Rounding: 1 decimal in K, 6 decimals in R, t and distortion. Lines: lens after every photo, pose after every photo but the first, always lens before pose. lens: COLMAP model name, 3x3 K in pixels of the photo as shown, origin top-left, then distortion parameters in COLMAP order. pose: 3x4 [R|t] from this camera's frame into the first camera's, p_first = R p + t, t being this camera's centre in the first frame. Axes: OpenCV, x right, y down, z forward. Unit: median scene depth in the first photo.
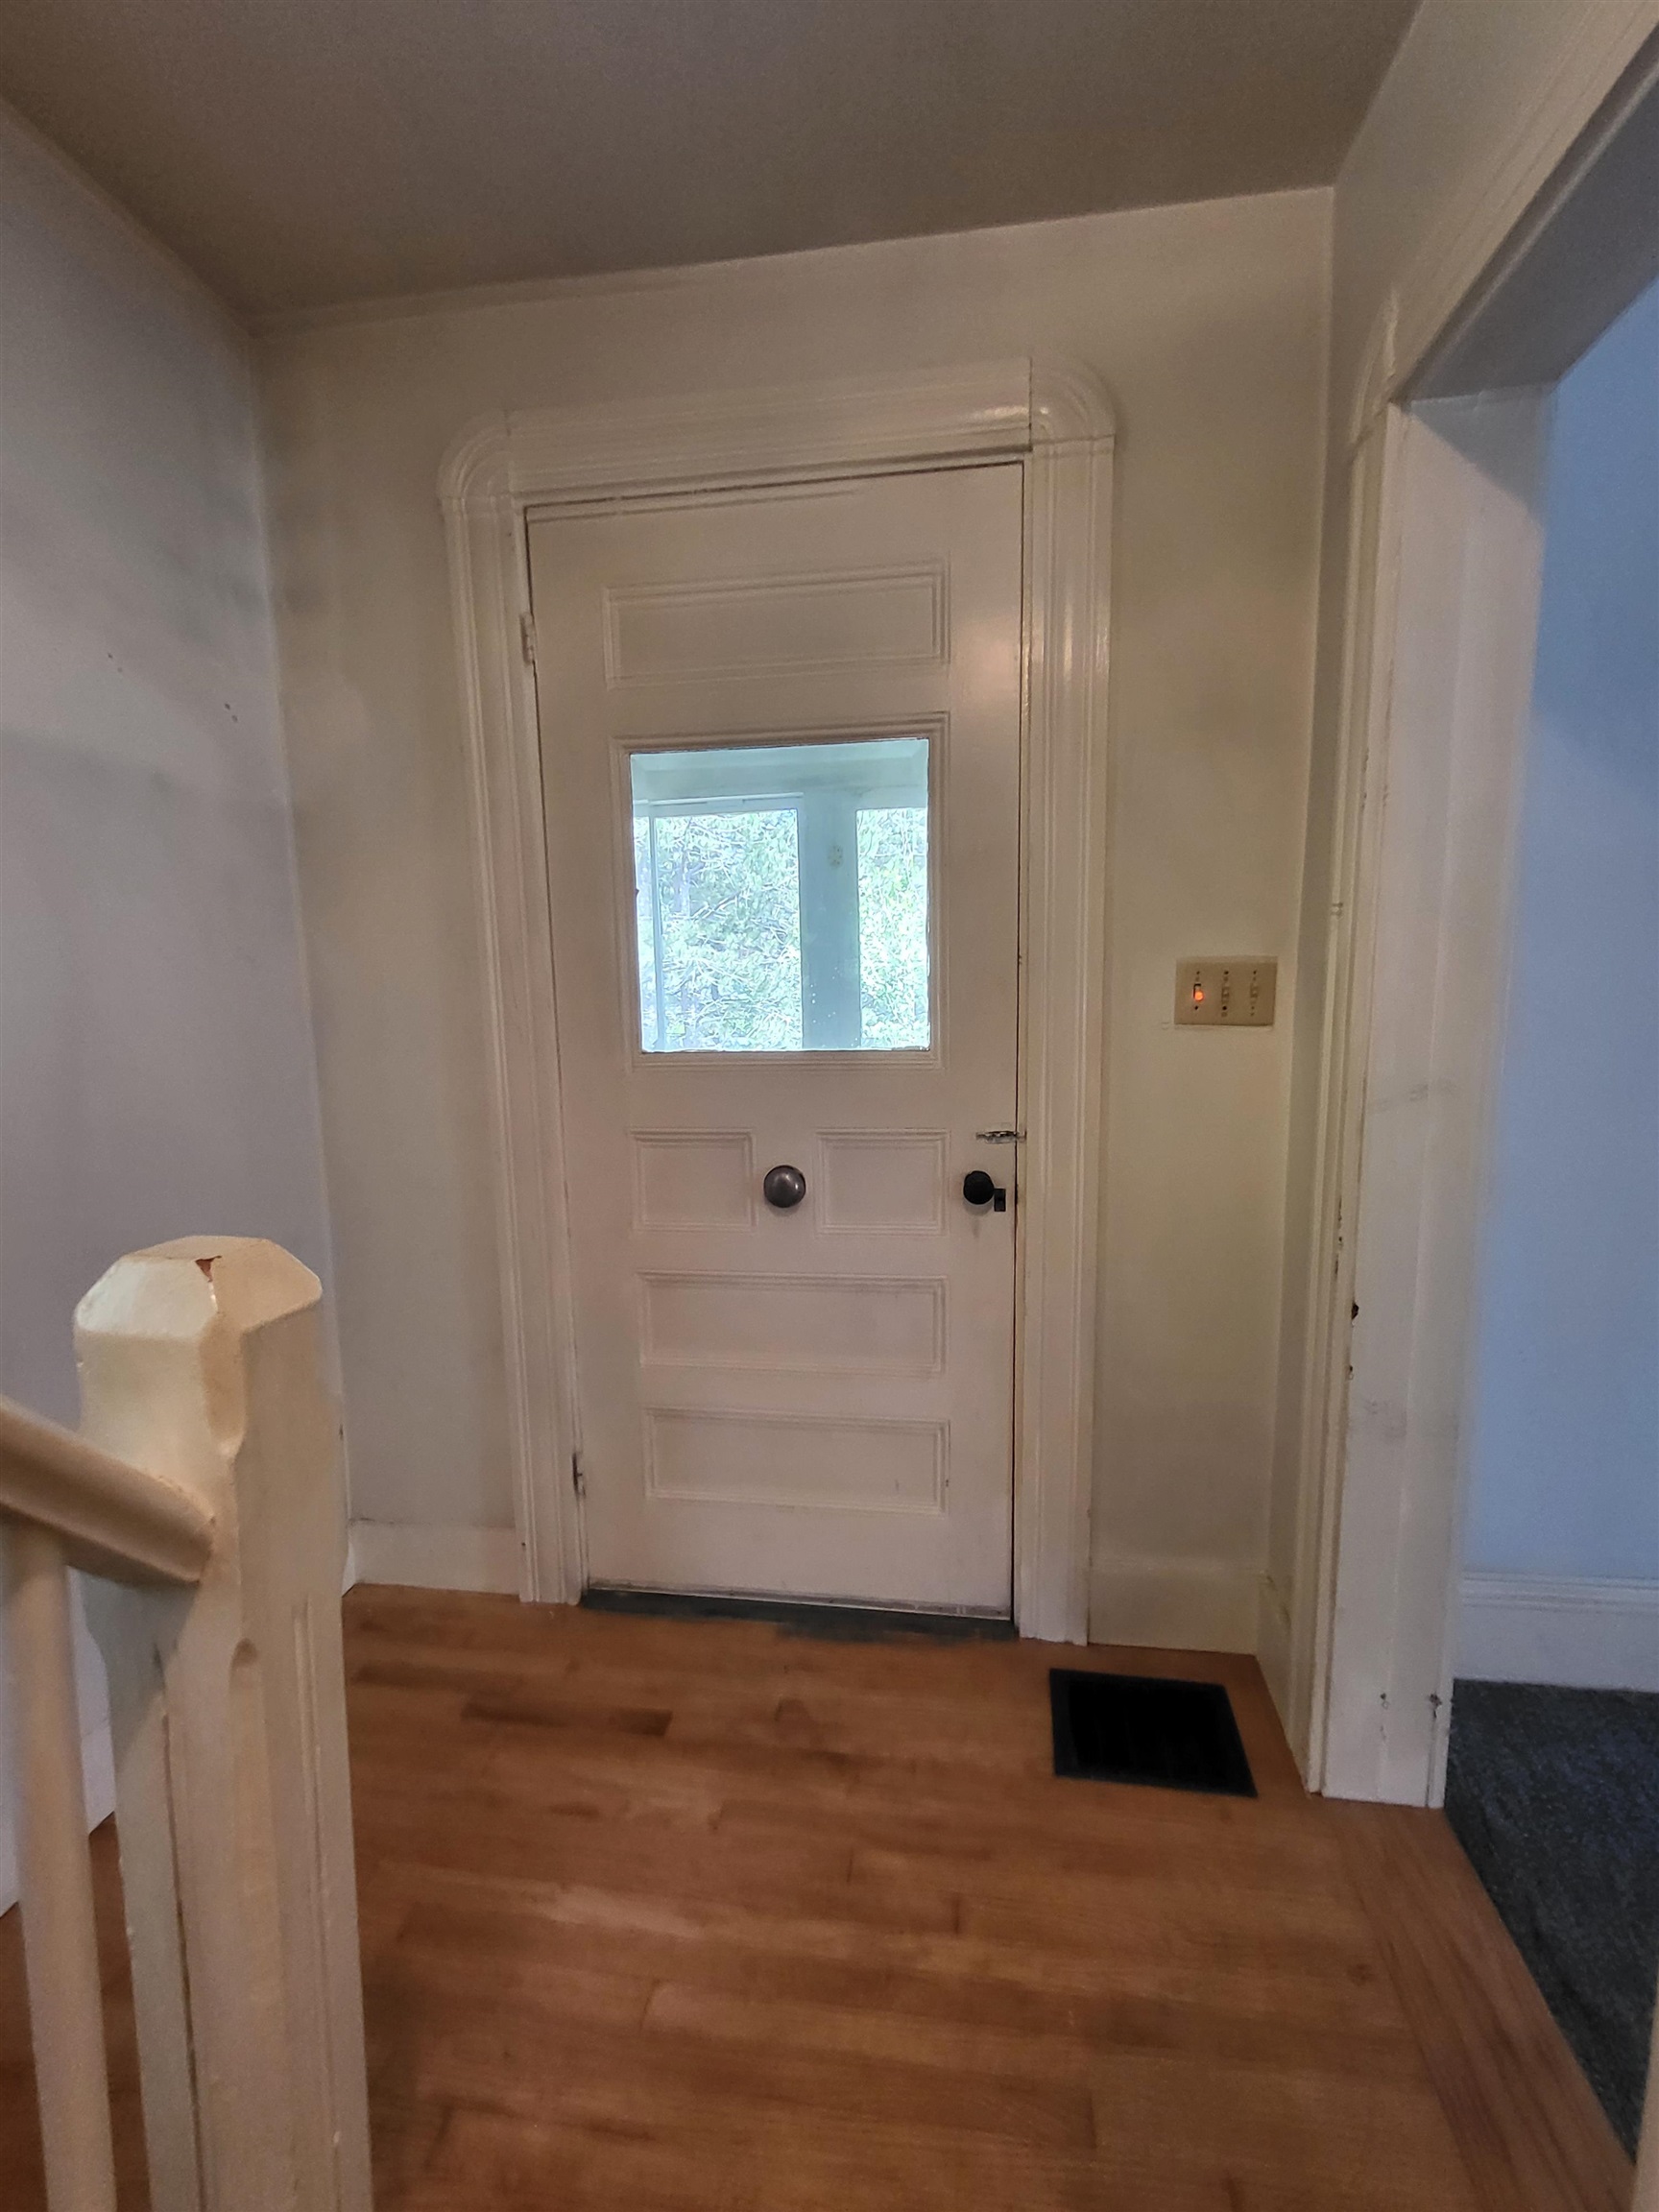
lens RADIAL K [[929.0, 0, 829.5], [0, 929.0, 1106.0], [0, 0, 1]] dist [0.001491, 0.000098]
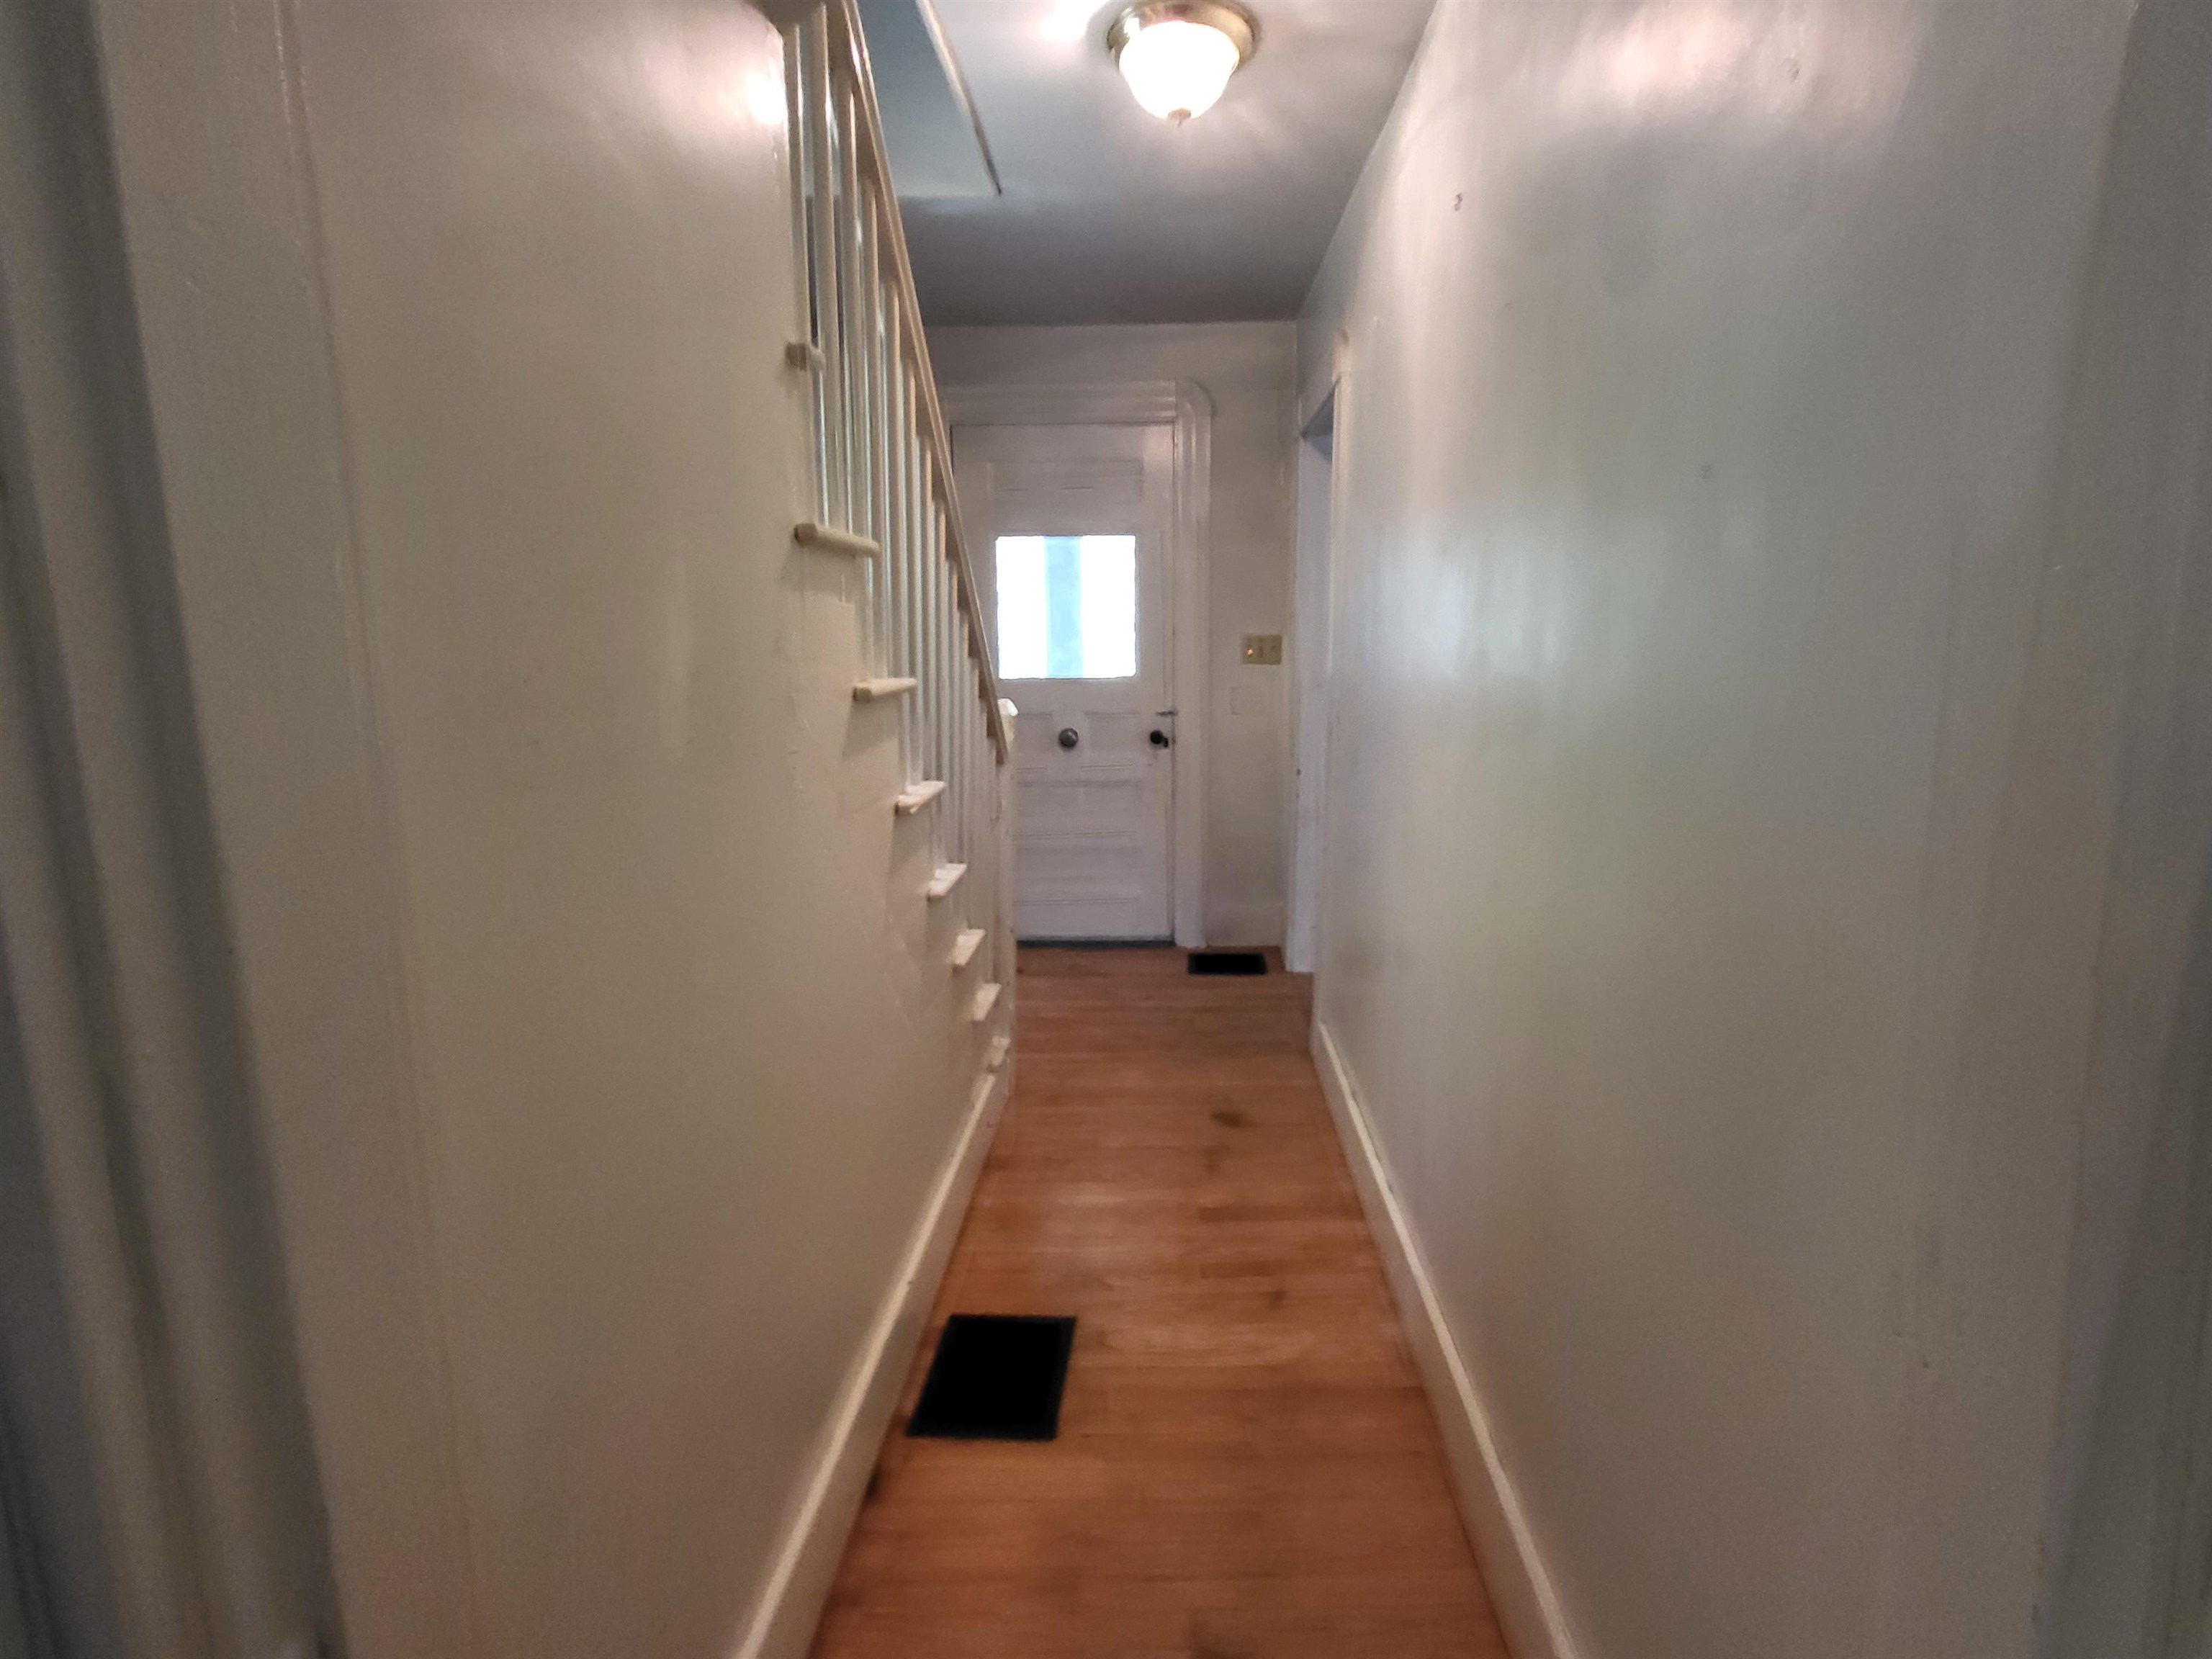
lens RADIAL K [[929.0, 0, 1106.0], [0, 929.0, 829.5], [0, 0, 1]] dist [0.001491, 0.000098]
pose [[0.994855, -0.018116, 0.099679, -0.185613], [0.008970, 0.995770, 0.091447, 0.104055], [-0.100914, -0.090082, 0.990809, -1.210789]]
